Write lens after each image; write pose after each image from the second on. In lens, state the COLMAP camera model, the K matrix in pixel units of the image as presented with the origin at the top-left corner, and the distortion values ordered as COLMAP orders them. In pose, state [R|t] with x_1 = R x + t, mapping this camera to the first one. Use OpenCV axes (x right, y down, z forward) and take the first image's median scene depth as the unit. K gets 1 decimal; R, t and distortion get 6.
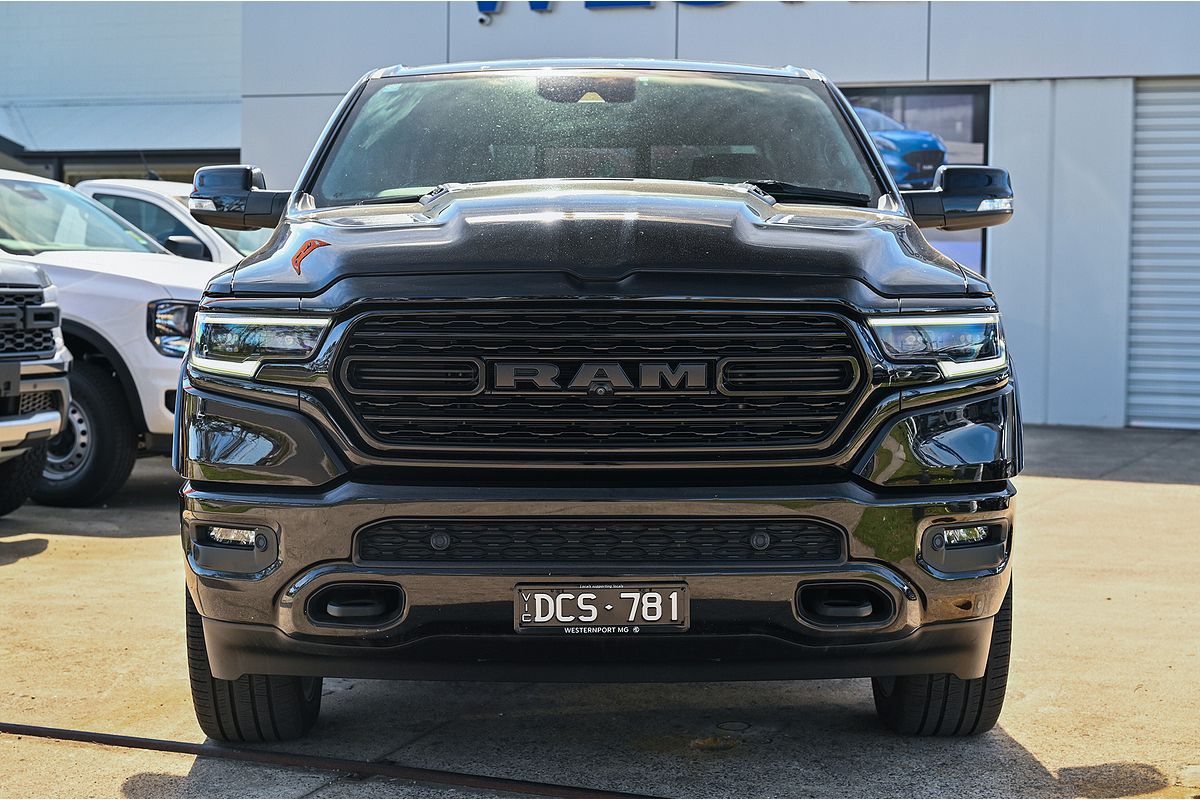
lens RADIAL K [[2053.3, 0, 600.8], [0, 2053.3, 401.2], [0, 0, 1]] dist [0.020808, 0.000000]
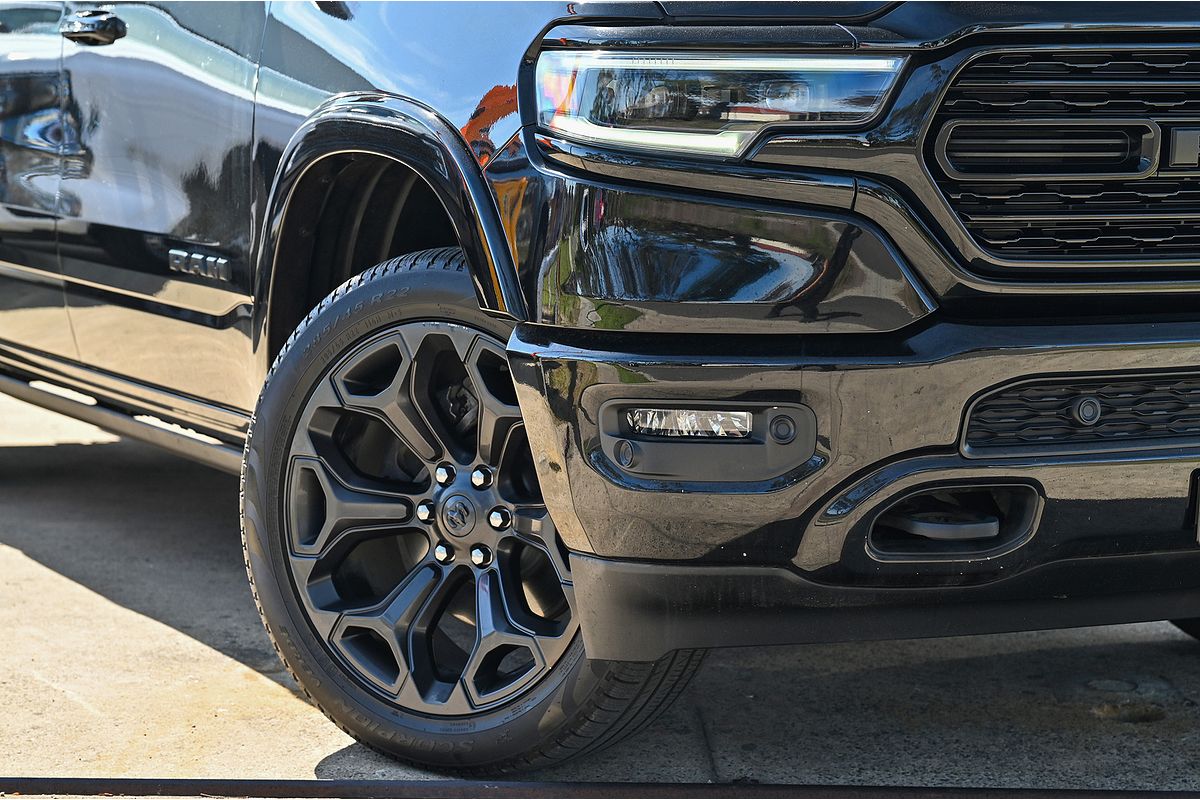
lens RADIAL K [[3449.0, 0, 597.7], [0, 3449.0, 399.6], [0, 0, 1]] dist [0.011319, 0.000000]
pose [[0.906067, -0.043108, 0.420933, -0.657325], [0.024076, 0.998438, 0.050426, 0.007470], [-0.422449, -0.035555, 0.905689, 0.103332]]
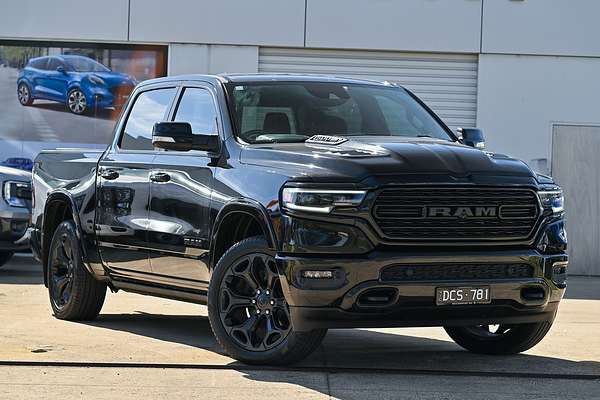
lens RADIAL K [[1697.4, 0, 299.5], [0, 1697.4, 200.3], [0, 0, 1]] dist [0.100801, 0.000000]
pose [[0.911965, 0.001374, 0.410266, -1.129841], [0.014125, 0.999296, -0.034744, 0.048559], [-0.410025, 0.037481, 0.911304, -0.991842]]
